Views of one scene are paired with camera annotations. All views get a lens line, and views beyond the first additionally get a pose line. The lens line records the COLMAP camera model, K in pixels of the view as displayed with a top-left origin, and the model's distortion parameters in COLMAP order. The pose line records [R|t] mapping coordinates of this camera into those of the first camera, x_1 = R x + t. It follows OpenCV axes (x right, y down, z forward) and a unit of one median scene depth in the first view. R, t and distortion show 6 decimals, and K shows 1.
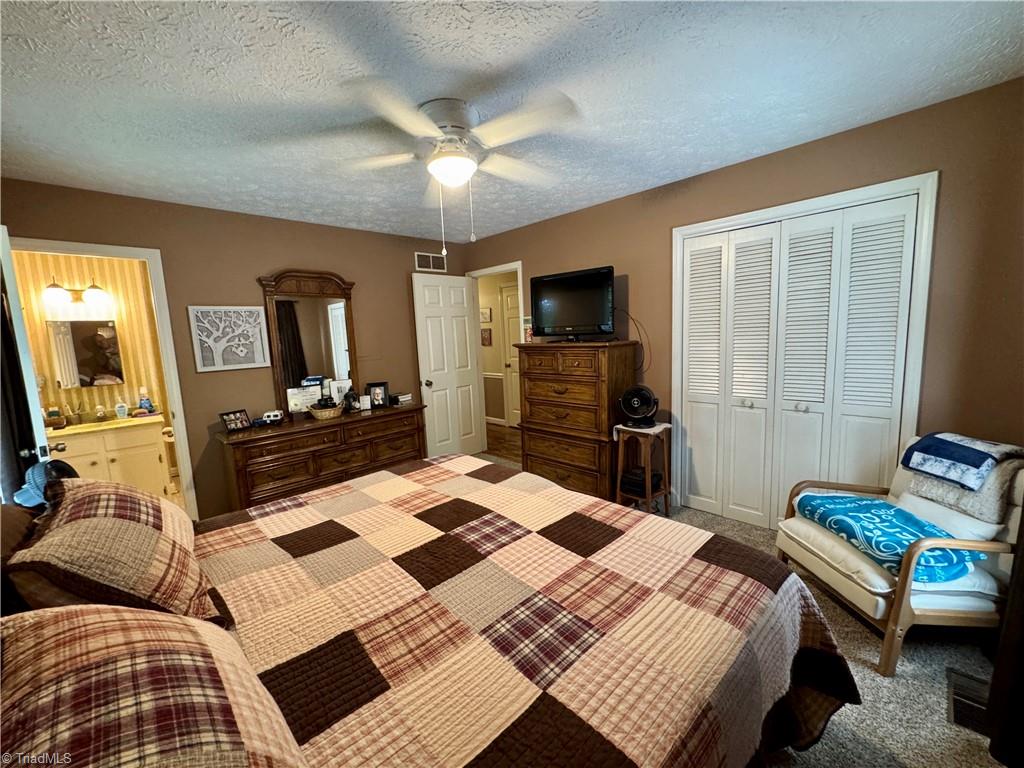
lens RADIAL K [[412.5, 0, 512.6], [0, 412.5, 384.7], [0, 0, 1]] dist [-0.002300, 0.000013]
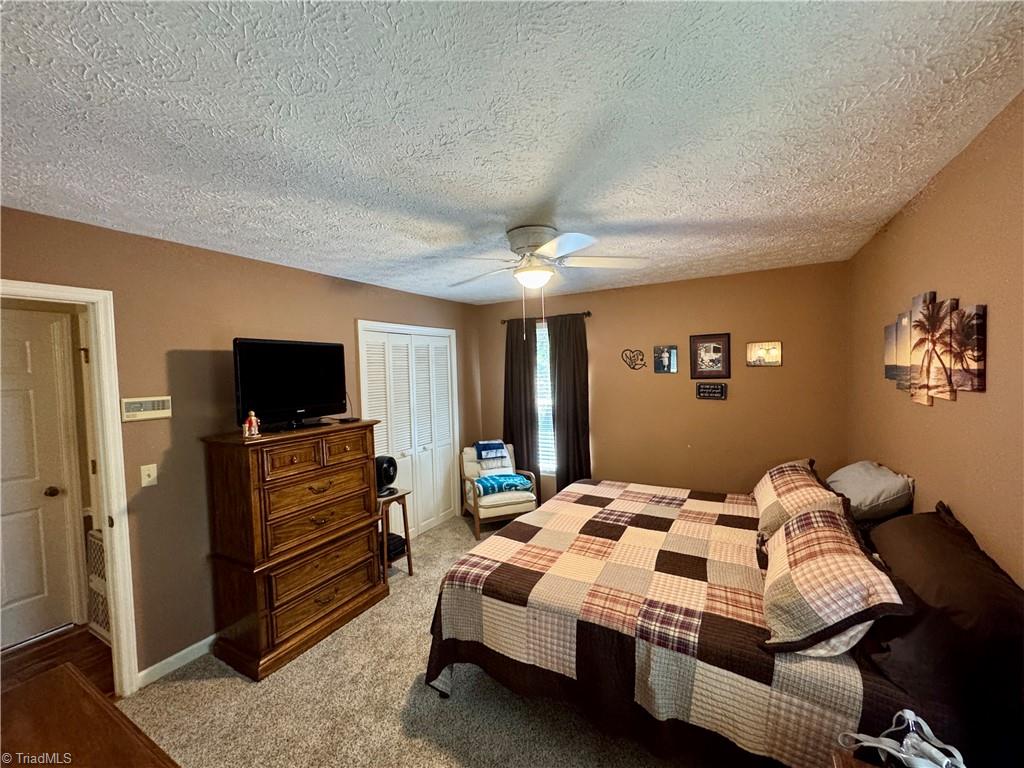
lens RADIAL K [[412.5, 0, 512.8], [0, 412.5, 383.4], [0, 0, 1]] dist [-0.002300, 0.000013]
pose [[-0.285242, 0.018434, 0.958278, -1.481071], [0.162810, 0.986217, 0.029491, -0.290068], [-0.944526, 0.164429, -0.284312, 1.670449]]
